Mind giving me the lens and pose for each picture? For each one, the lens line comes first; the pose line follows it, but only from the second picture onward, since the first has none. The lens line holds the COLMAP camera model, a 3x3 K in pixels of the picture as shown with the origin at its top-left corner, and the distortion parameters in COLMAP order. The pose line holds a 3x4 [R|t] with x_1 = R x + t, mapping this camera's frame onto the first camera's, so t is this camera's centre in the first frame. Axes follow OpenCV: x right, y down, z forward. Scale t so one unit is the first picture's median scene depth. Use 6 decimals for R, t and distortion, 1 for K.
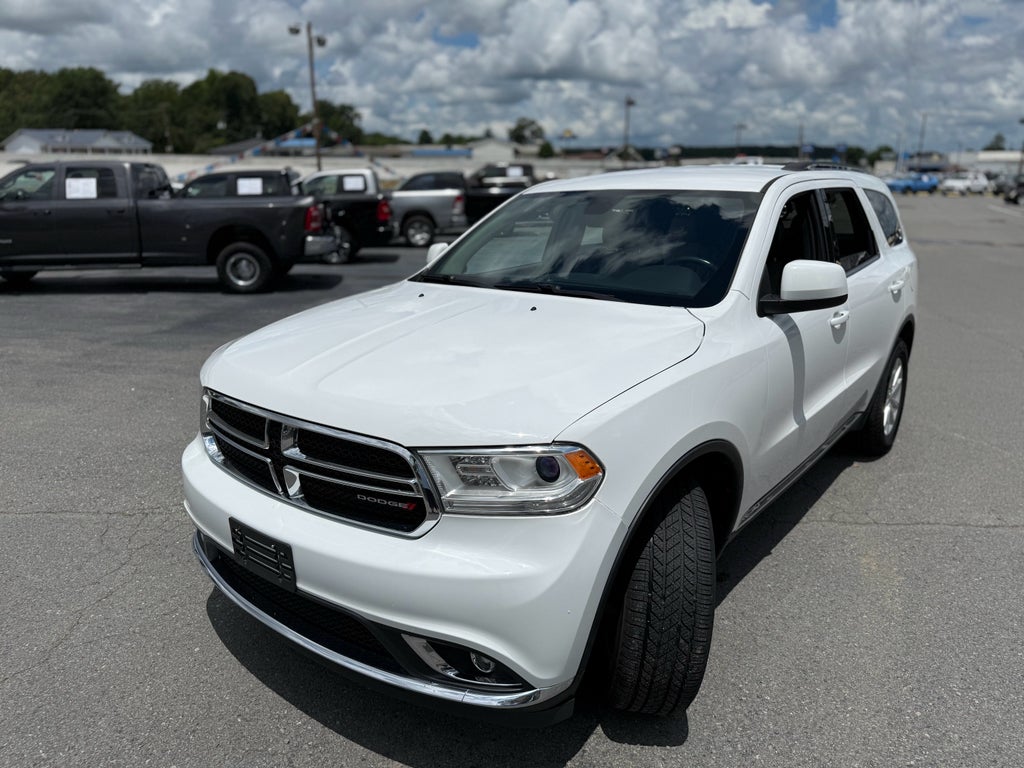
lens RADIAL K [[723.8, 0, 512.0], [0, 723.8, 384.0], [0, 0, 1]] dist [0.069216, -0.076689]
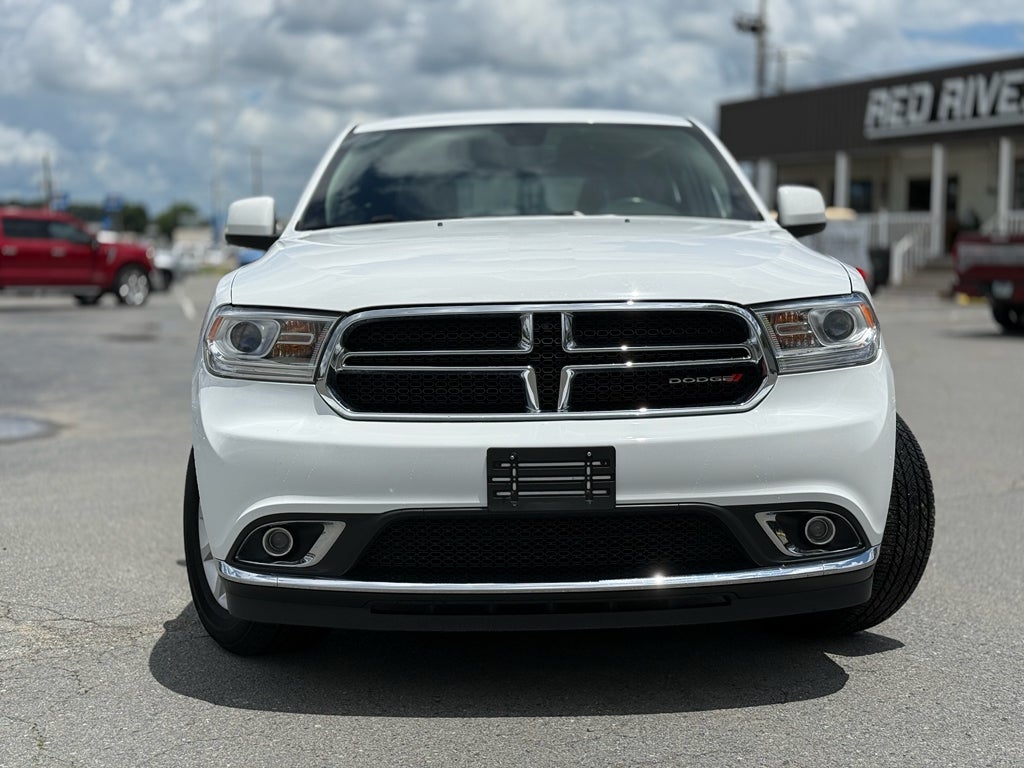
lens RADIAL K [[1419.1, 0, 512.0], [0, 1419.1, 384.0], [0, 0, 1]] dist [0.137850, -0.061235]
pose [[0.778116, -0.058239, 0.625415, -1.224860], [0.173673, 0.976823, -0.125115, 0.289939], [-0.603634, 0.205972, 0.770196, -0.181120]]
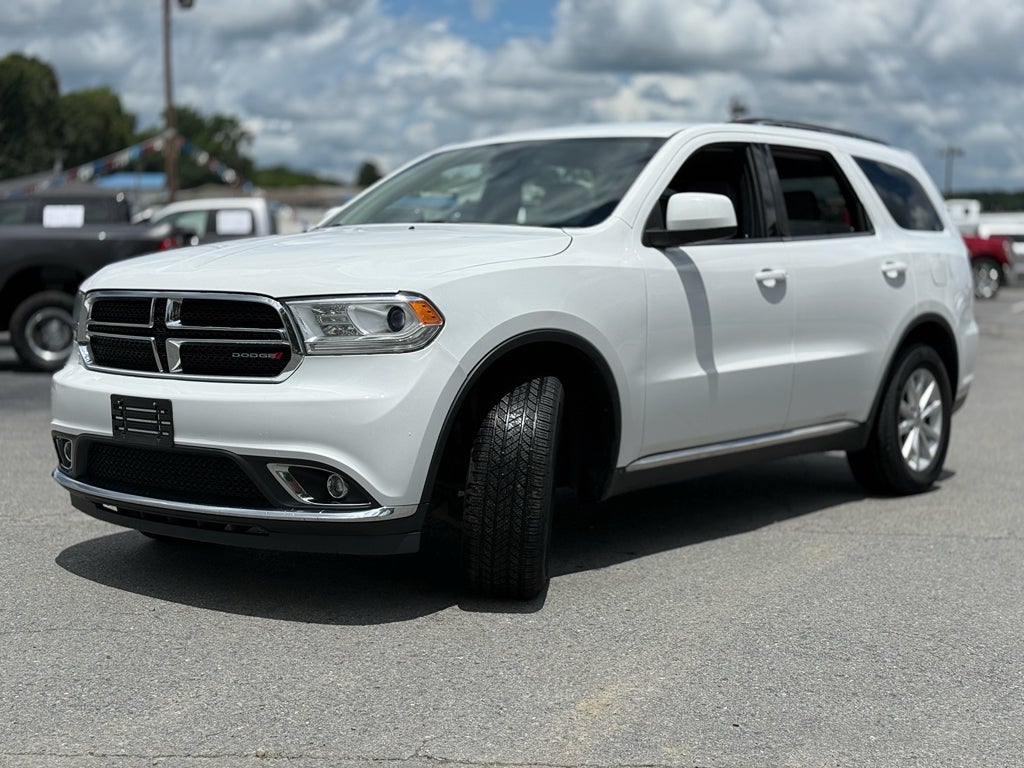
lens RADIAL K [[1419.1, 0, 512.0], [0, 1419.1, 384.0], [0, 0, 1]] dist [0.137850, -0.061235]
pose [[0.999879, 0.007621, -0.013532, 0.214433], [-0.009911, 0.983939, -0.178229, 0.502620], [0.011956, 0.178342, 0.983896, -0.996479]]
